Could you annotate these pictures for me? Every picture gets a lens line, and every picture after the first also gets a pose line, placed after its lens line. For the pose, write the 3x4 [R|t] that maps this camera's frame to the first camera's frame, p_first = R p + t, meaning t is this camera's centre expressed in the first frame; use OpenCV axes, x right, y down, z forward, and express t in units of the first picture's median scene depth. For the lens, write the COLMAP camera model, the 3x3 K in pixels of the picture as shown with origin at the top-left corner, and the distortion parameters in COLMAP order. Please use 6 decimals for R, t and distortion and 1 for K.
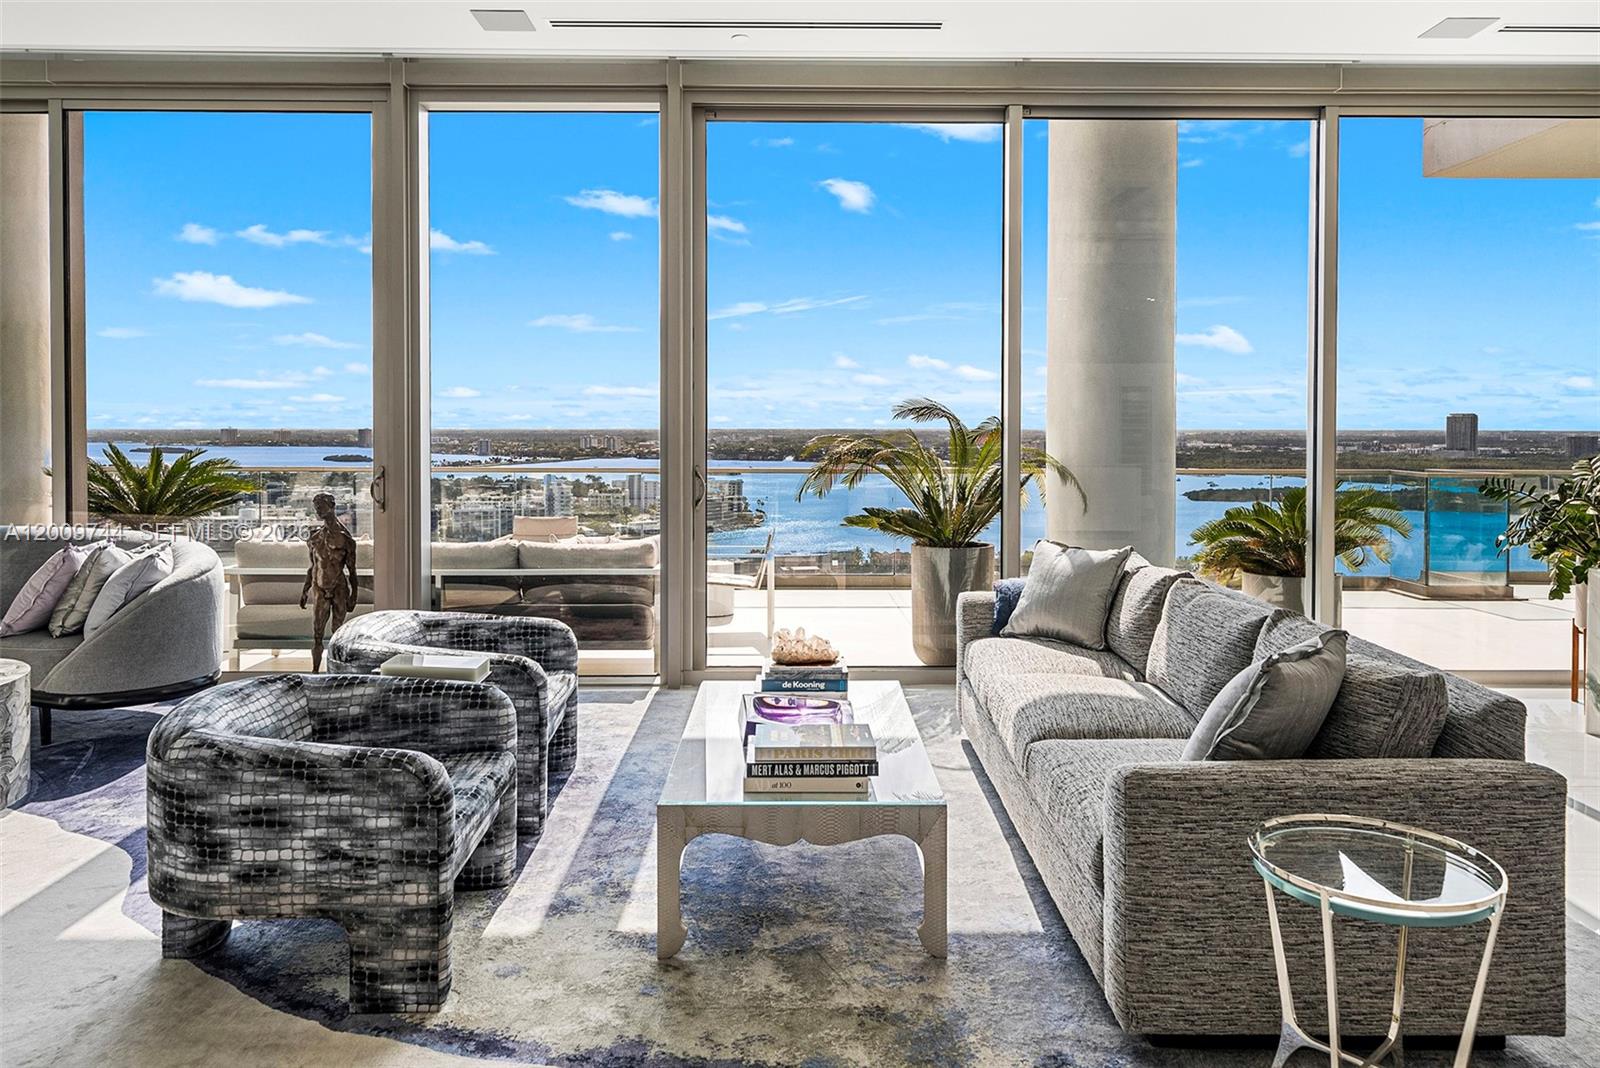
lens RADIAL K [[1066.5, 0, 819.0], [0, 1066.5, 441.2], [0, 0, 1]] dist [0.002823, -0.001315]
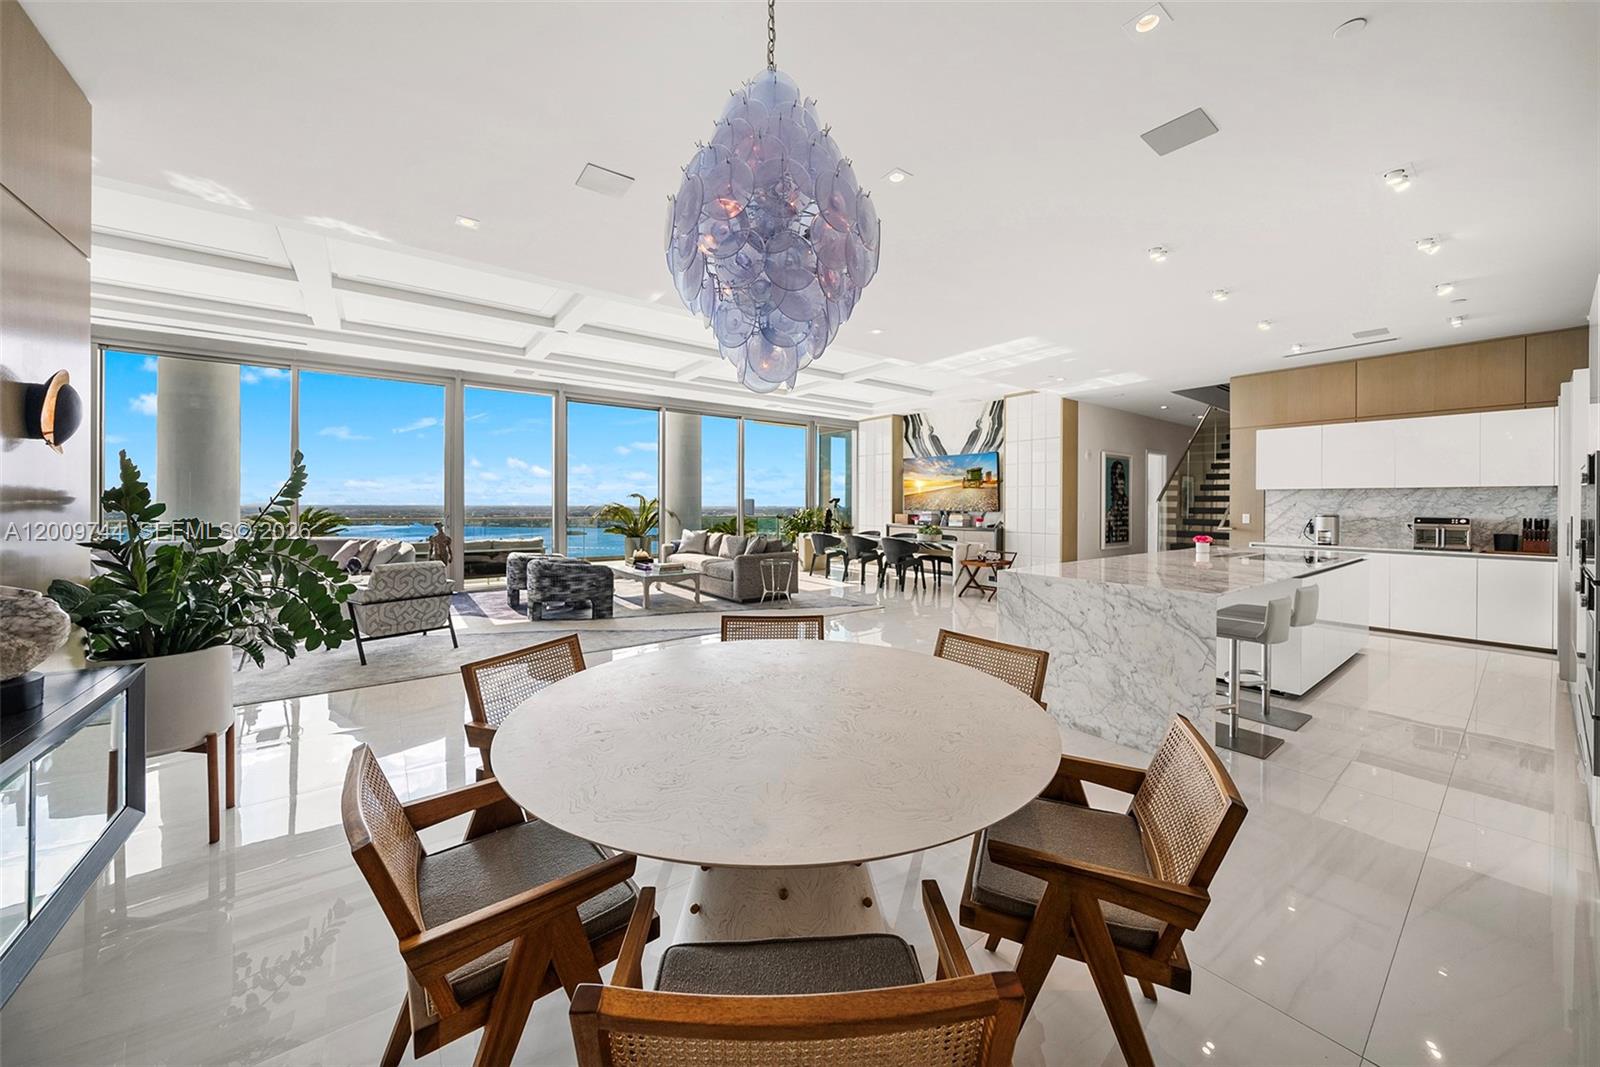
lens RADIAL K [[555.9, 0, 792.2], [0, 555.9, 504.6], [0, 0, 1]] dist [-0.008343, 0.000490]
pose [[0.812949, 0.000010, 0.582334, -0.641767], [0.009047, 0.999879, -0.012647, 0.032704], [-0.582264, 0.015550, 0.812851, -0.854285]]
